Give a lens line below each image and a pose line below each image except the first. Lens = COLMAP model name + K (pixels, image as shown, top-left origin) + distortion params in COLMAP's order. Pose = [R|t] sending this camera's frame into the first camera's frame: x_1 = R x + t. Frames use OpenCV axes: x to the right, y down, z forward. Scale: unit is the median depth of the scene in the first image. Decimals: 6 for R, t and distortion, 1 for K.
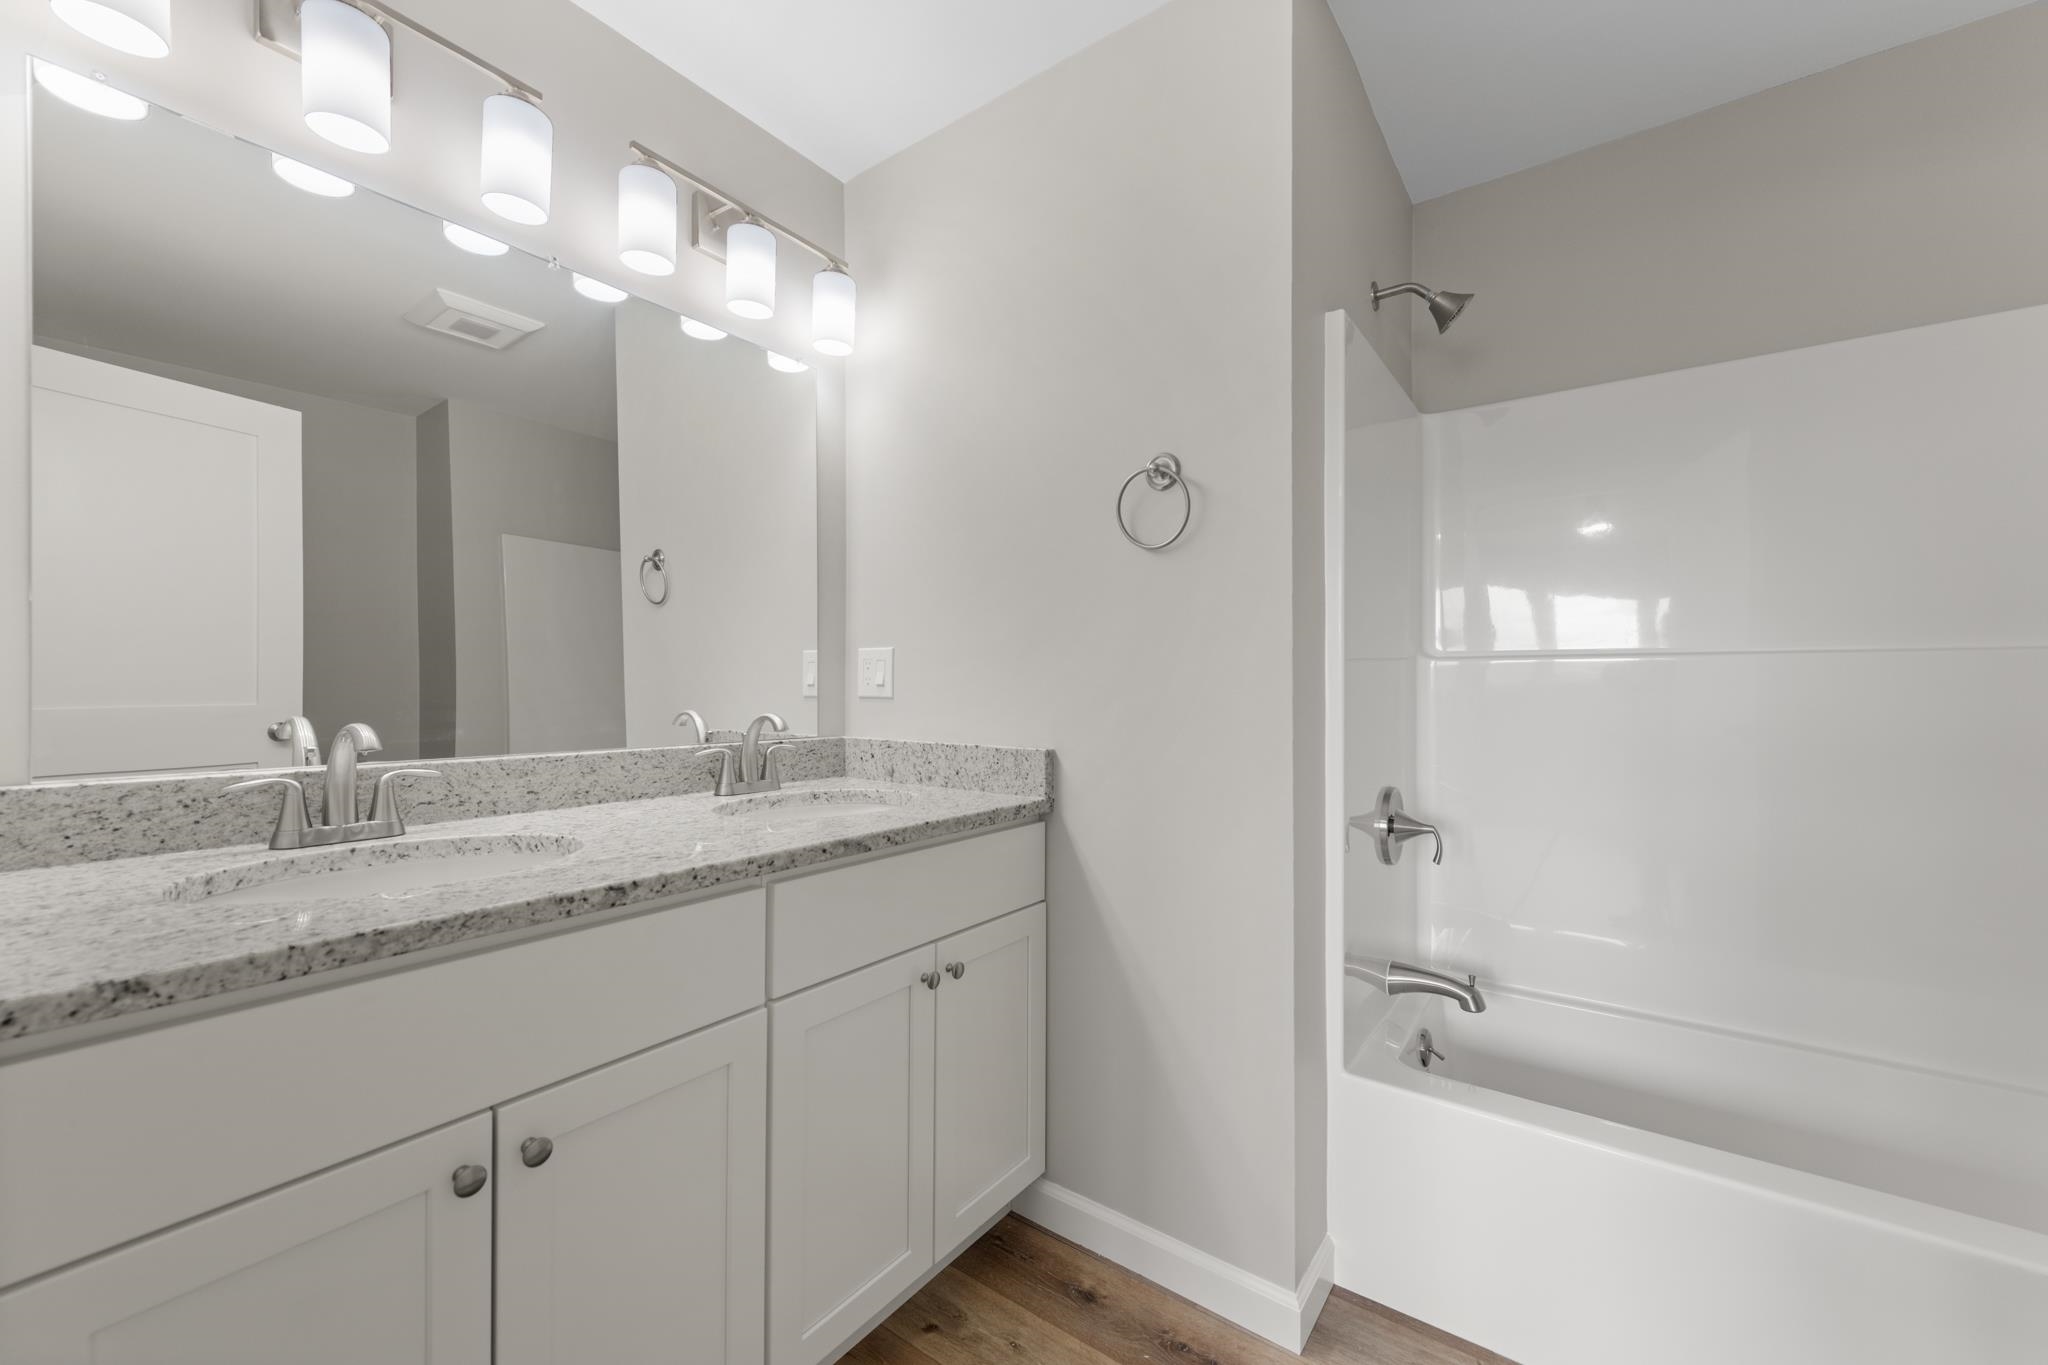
lens RADIAL K [[806.4, 0, 1021.3], [0, 806.4, 683.2], [0, 0, 1]] dist [0.009487, -0.002976]
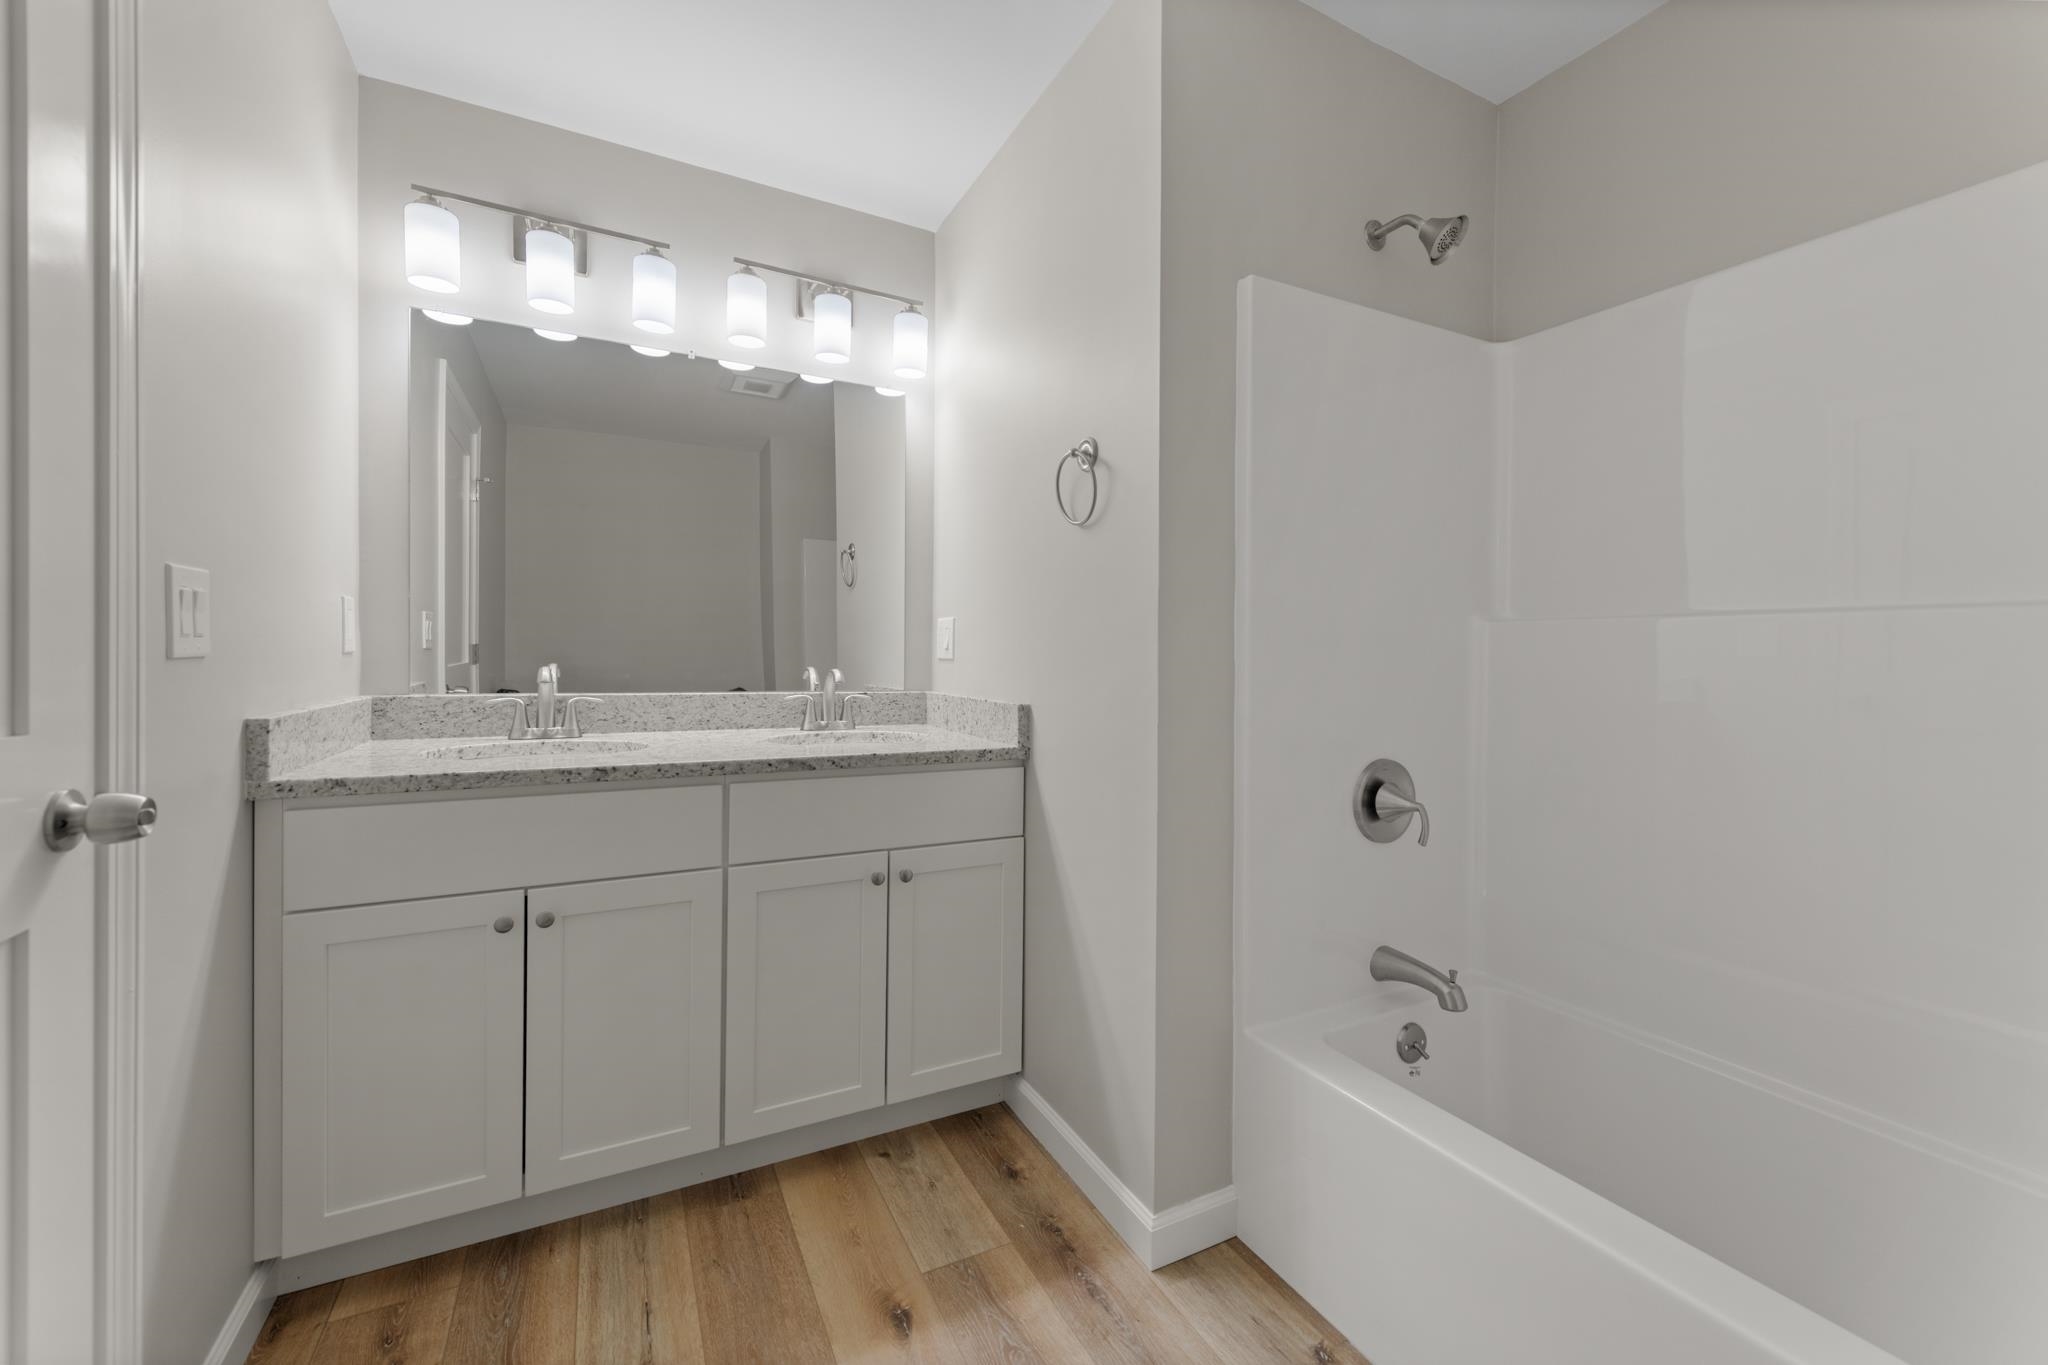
lens RADIAL K [[806.4, 0, 1013.3], [0, 806.4, 659.2], [0, 0, 1]] dist [0.009487, -0.002976]
pose [[0.893097, 0.010551, -0.449741, 0.607654], [-0.008305, 0.999941, 0.006967, 0.011777], [0.449788, -0.002487, 0.893132, -0.035104]]
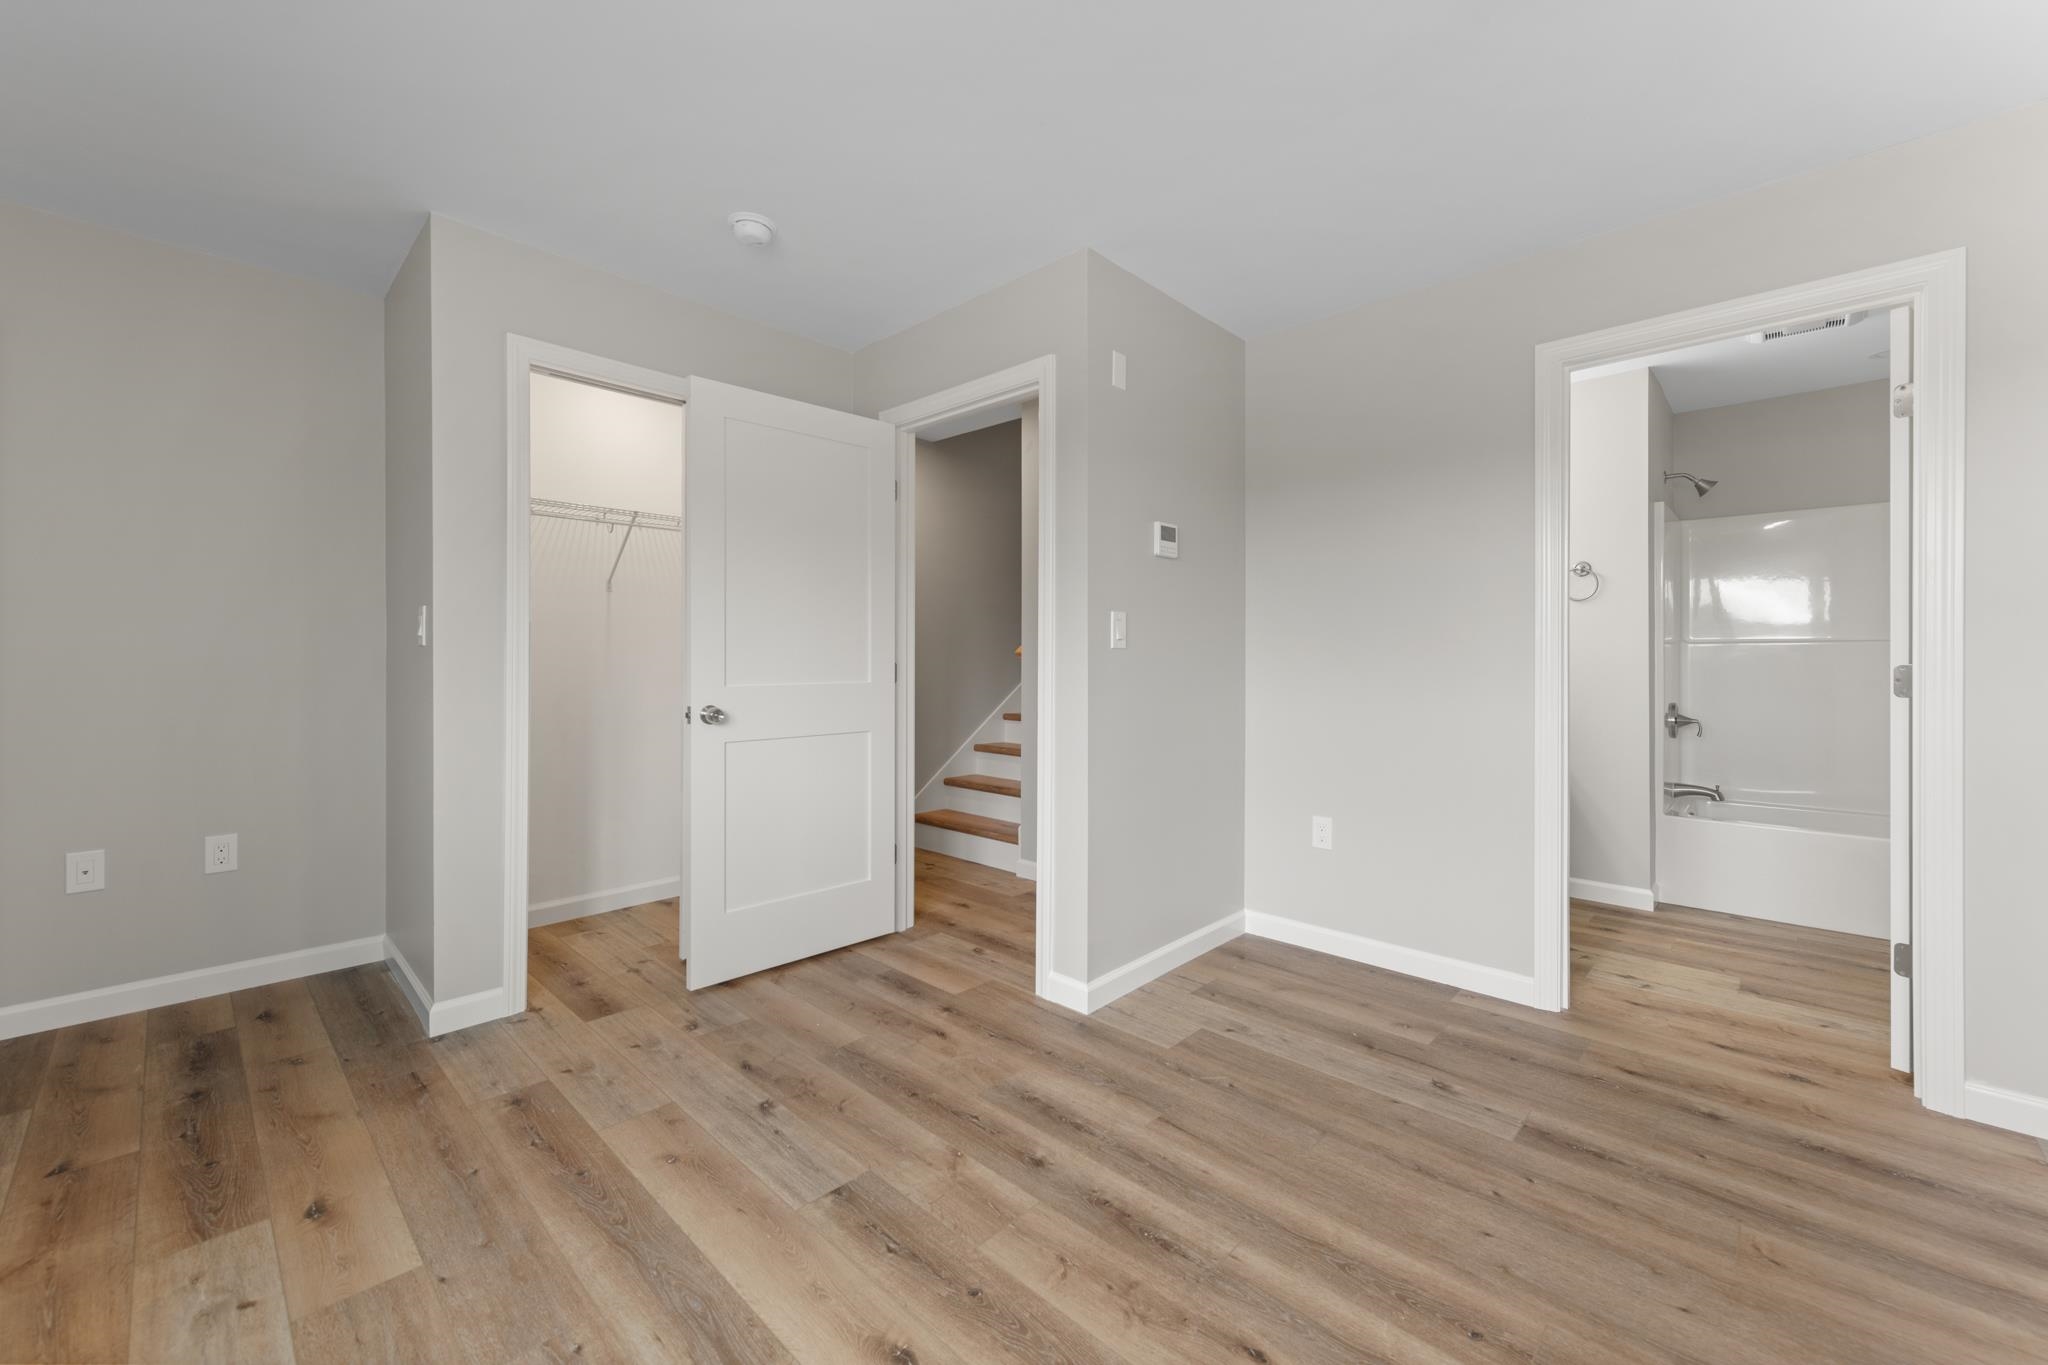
lens RADIAL K [[806.4, 0, 1035.3], [0, 806.4, 664.7], [0, 0, 1]] dist [0.009487, -0.002976]
pose [[0.992776, -0.008047, -0.119716, -1.207216], [0.008686, 0.999951, 0.004812, 0.000963], [0.119671, -0.005817, 0.992797, -1.673792]]
